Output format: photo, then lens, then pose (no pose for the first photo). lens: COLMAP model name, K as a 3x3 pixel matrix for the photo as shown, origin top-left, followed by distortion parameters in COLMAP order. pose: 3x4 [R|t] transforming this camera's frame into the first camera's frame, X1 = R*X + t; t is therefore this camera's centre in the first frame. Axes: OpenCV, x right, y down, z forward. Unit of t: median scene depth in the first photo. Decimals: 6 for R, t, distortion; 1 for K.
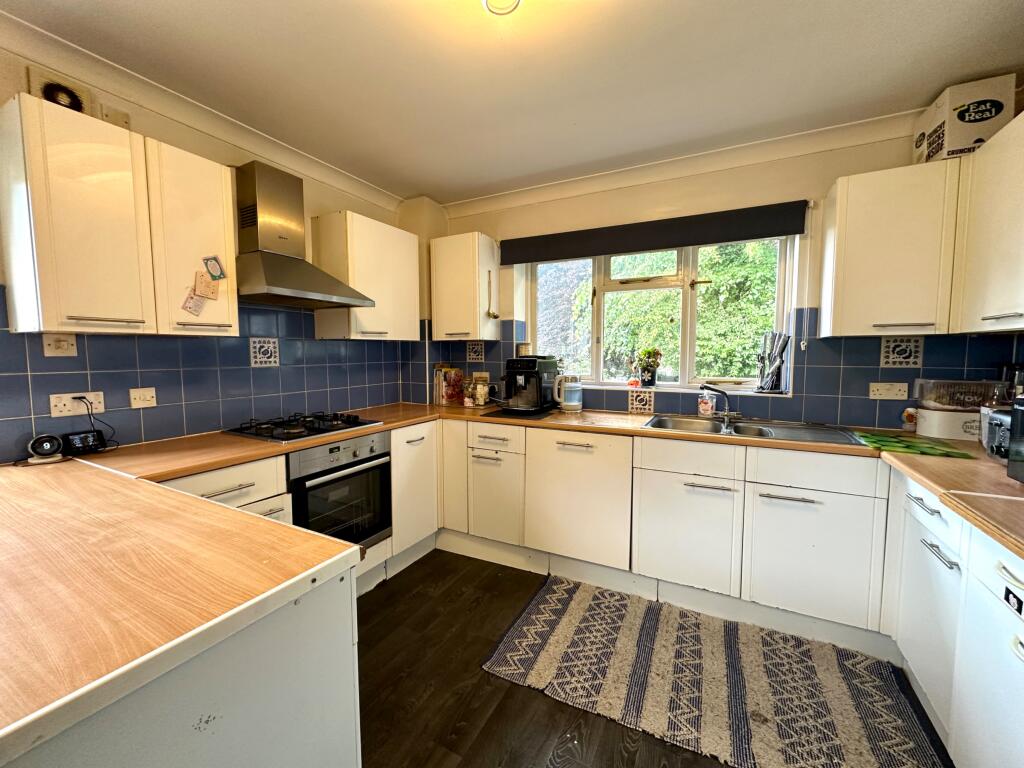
lens RADIAL K [[419.2, 0, 512.0], [0, 419.2, 384.0], [0, 0, 1]] dist [-0.002827, -0.000067]
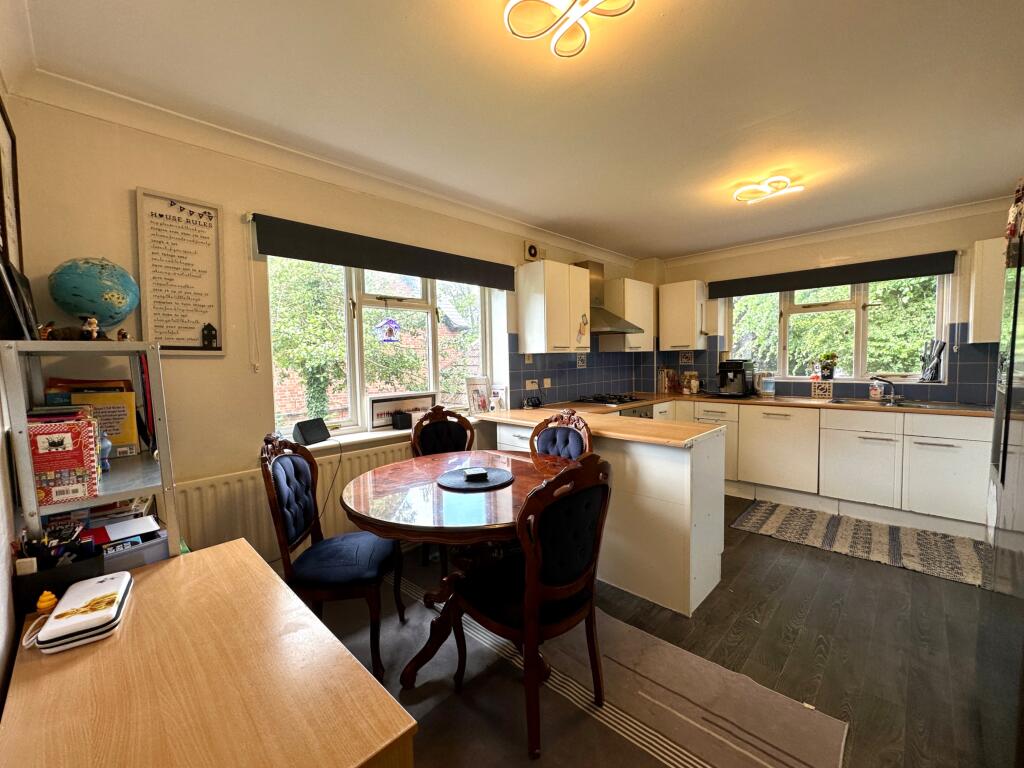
lens RADIAL K [[419.2, 0, 512.0], [0, 419.2, 384.0], [0, 0, 1]] dist [-0.002827, -0.000067]
pose [[0.955595, -0.001710, -0.294679, -0.321208], [-0.002275, 0.999911, -0.013179, 0.048222], [0.294675, 0.013264, 0.955505, -0.773277]]
